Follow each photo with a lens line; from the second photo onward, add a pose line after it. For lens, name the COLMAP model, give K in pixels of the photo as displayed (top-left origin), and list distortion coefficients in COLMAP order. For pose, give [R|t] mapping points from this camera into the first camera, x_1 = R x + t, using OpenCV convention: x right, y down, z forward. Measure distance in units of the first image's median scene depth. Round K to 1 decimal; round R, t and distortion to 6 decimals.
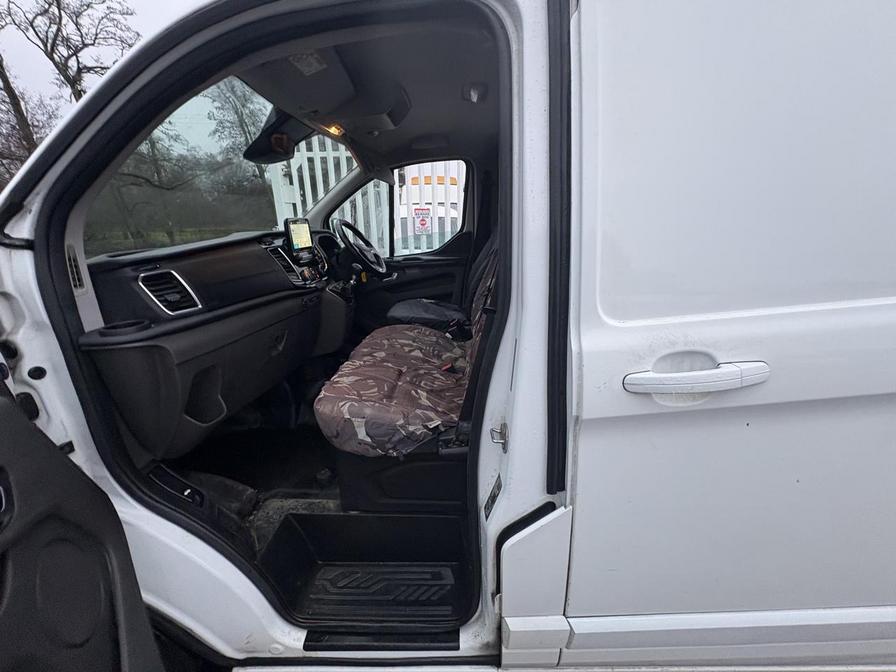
lens RADIAL K [[354.1, 0, 444.9], [0, 354.1, 337.5], [0, 0, 1]] dist [-0.000574, -0.000648]
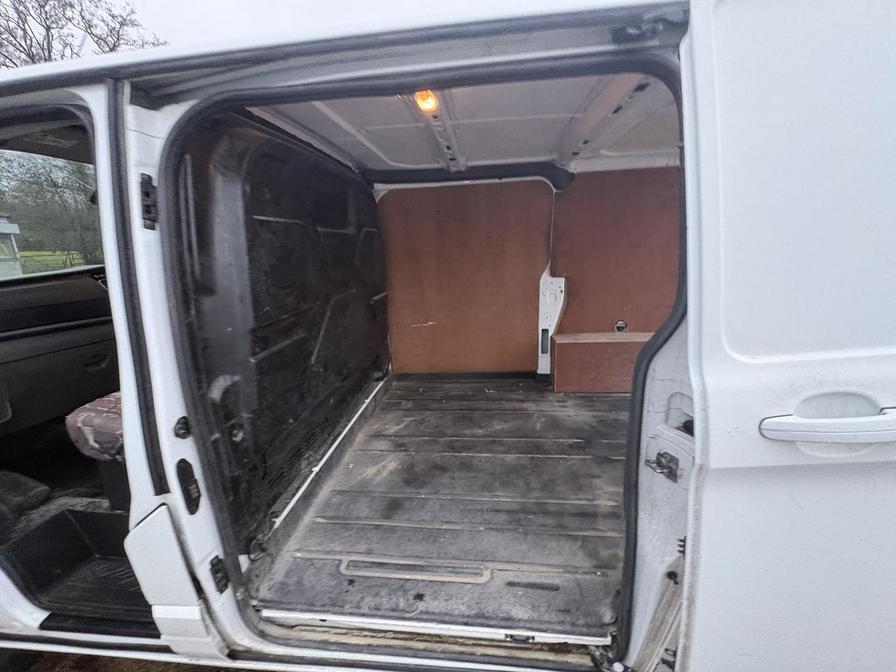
lens RADIAL K [[354.1, 0, 444.6], [0, 354.1, 338.2], [0, 0, 1]] dist [-0.000574, -0.000648]
pose [[0.997491, 0.020795, -0.067677, 0.625543], [-0.024401, 0.998302, -0.052890, -0.020667], [0.066462, 0.054408, 0.996304, -0.069051]]
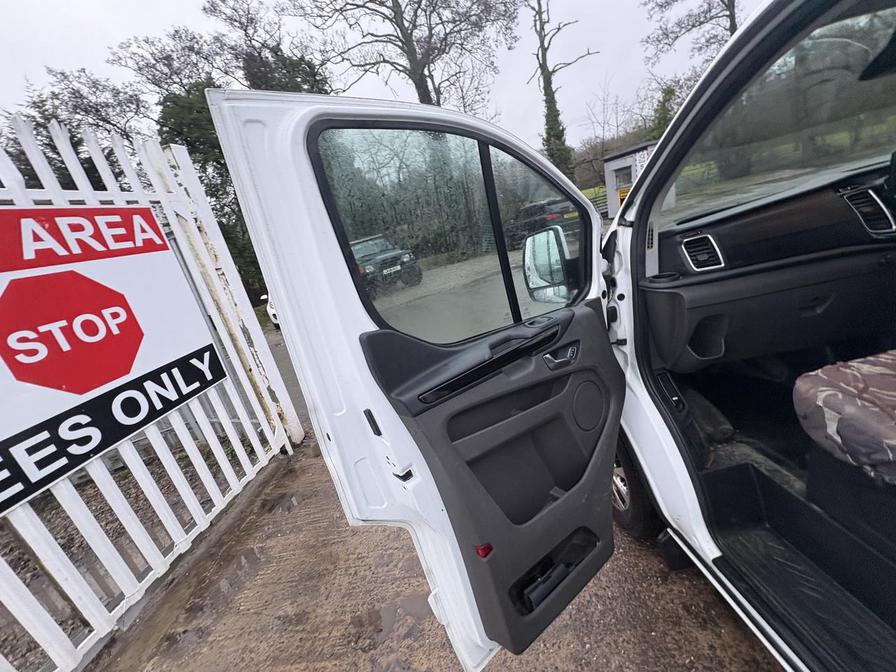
lens RADIAL K [[354.1, 0, 450.9], [0, 354.1, 337.5], [0, 0, 1]] dist [-0.000574, -0.000648]
pose [[0.115815, 0.294634, -0.948566, 0.266375], [-0.079767, 0.954667, 0.286790, -0.077802], [0.990063, 0.042450, 0.134067, -0.047410]]
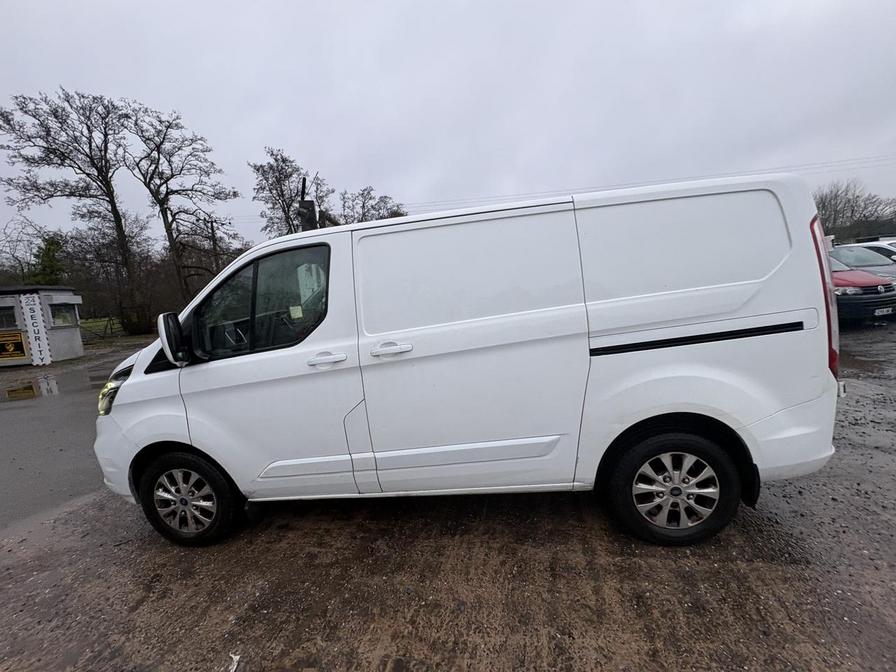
lens RADIAL K [[354.1, 0, 443.7], [0, 354.1, 335.1], [0, 0, 1]] dist [-0.000574, -0.000648]
pose [[0.995248, -0.047898, -0.084774, 0.584433], [0.031373, 0.981956, -0.186490, 0.238404], [0.092177, 0.182945, 0.978792, -0.855357]]
